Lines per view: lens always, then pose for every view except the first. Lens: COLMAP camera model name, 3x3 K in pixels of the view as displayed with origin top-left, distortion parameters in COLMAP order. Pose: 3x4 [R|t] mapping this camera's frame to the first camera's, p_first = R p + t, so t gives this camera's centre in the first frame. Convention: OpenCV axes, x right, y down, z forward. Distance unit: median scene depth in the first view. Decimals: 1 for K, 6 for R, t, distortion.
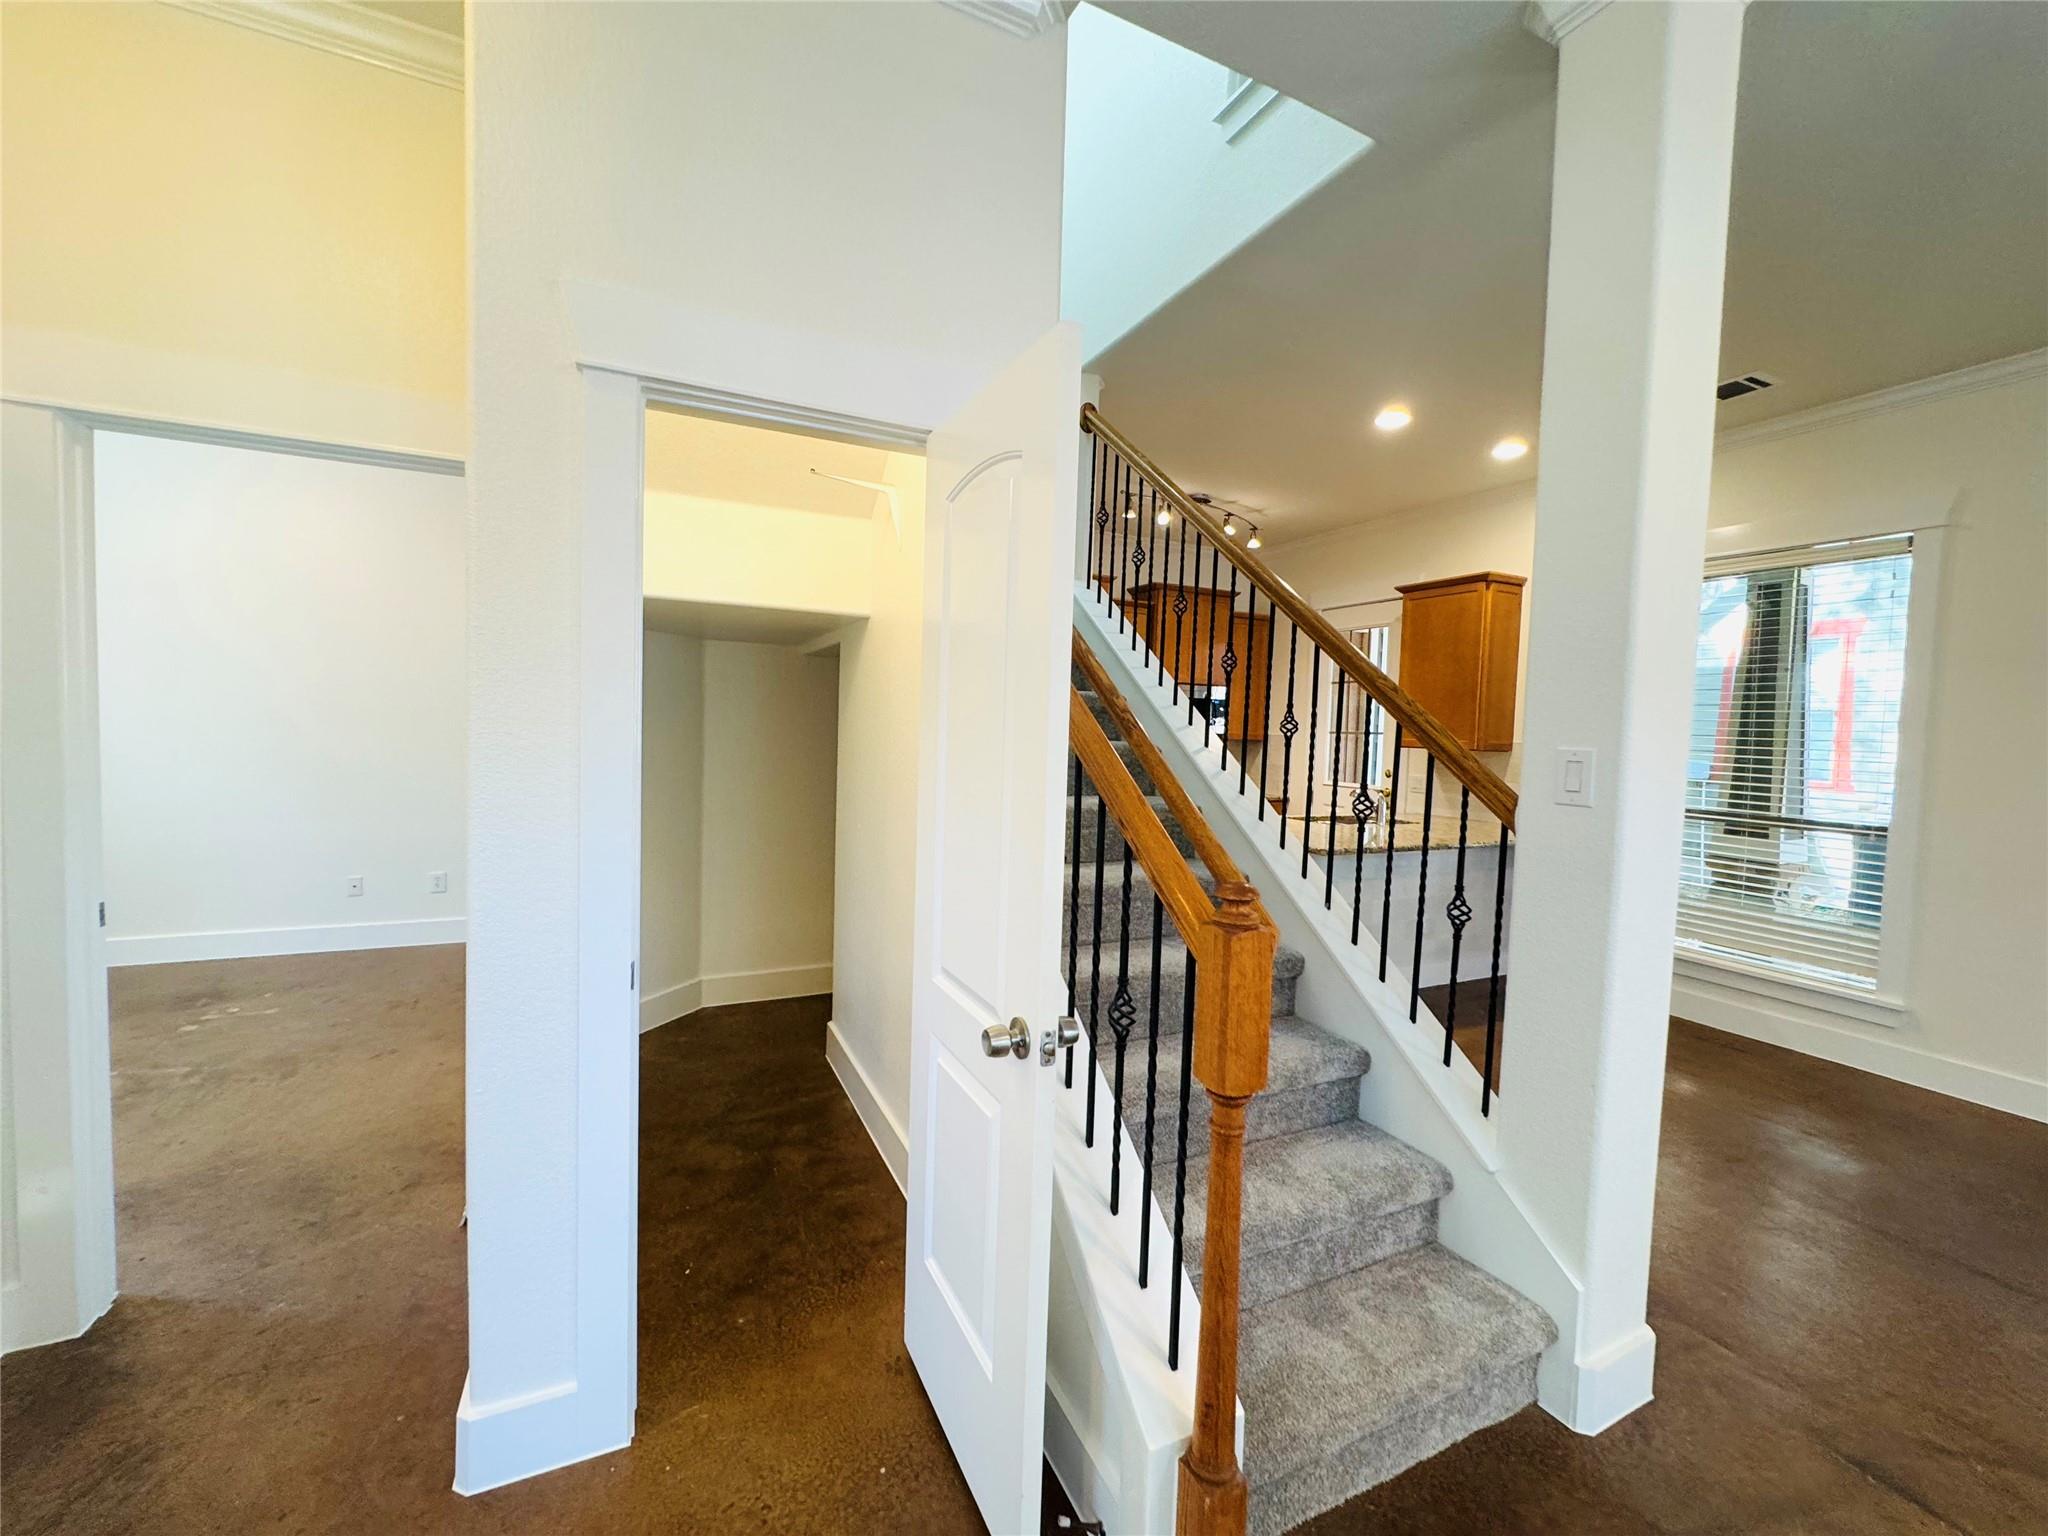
lens RADIAL K [[819.8, 0, 1027.8], [0, 819.8, 768.6], [0, 0, 1]] dist [-0.002901, -0.000491]
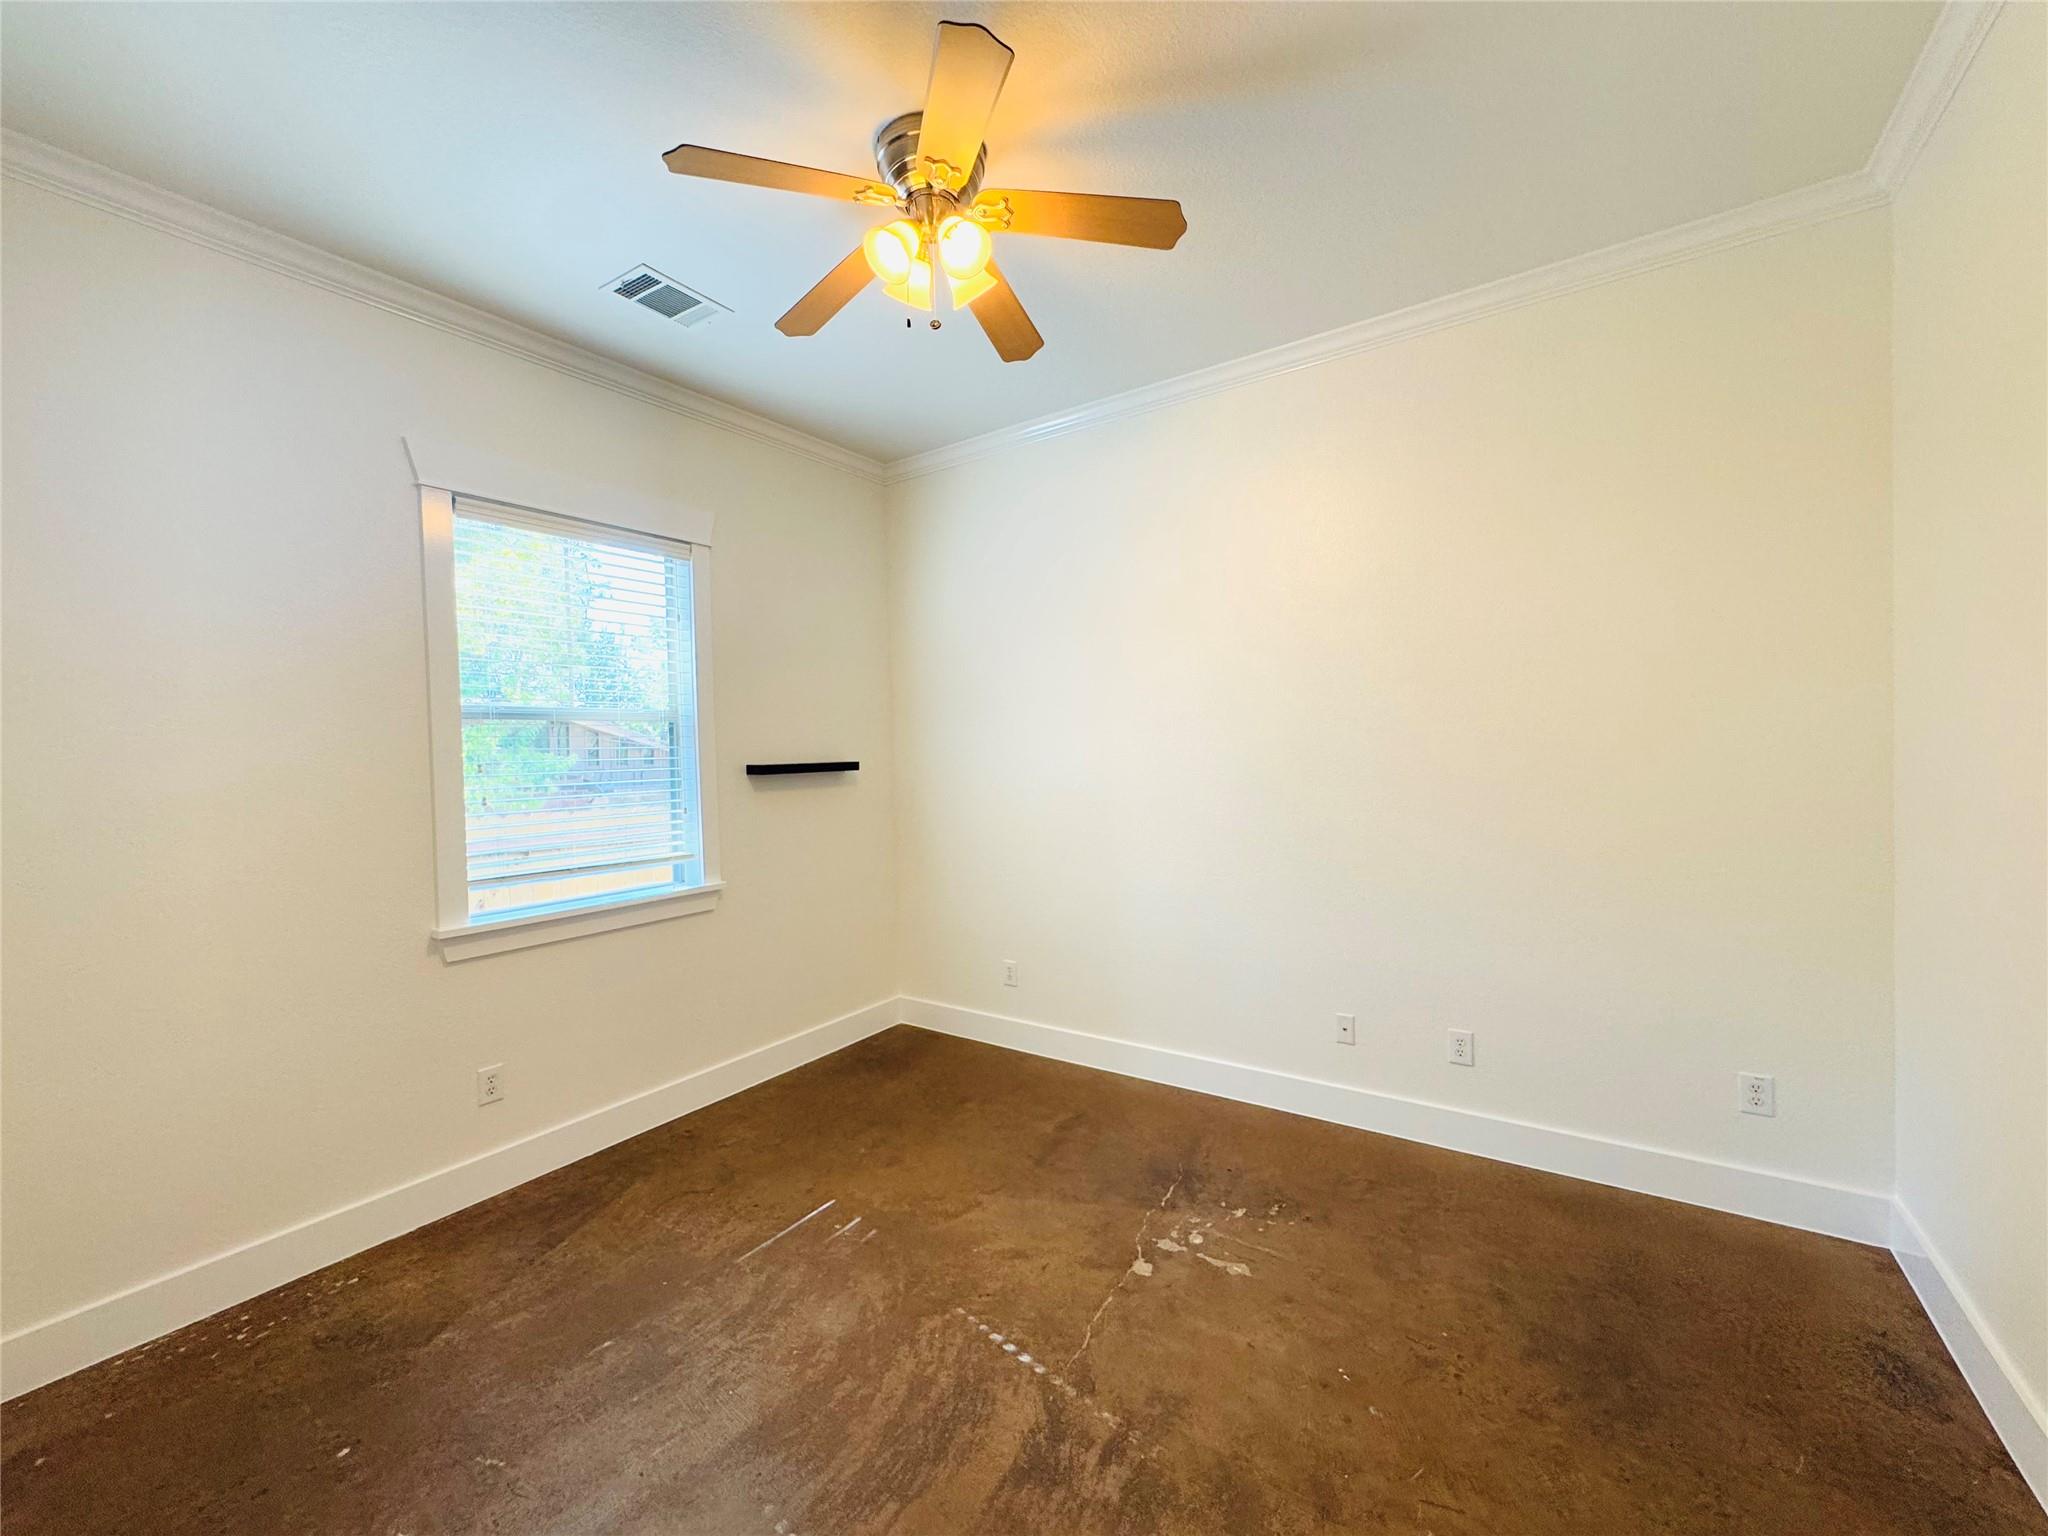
lens RADIAL K [[819.8, 0, 1027.8], [0, 819.8, 768.6], [0, 0, 1]] dist [-0.002901, -0.000491]
pose [[0.504075, -0.024512, -0.863312, -0.483719], [-0.007211, 0.999443, -0.032587, -0.058616], [0.863630, 0.022652, 0.503617, 0.565871]]
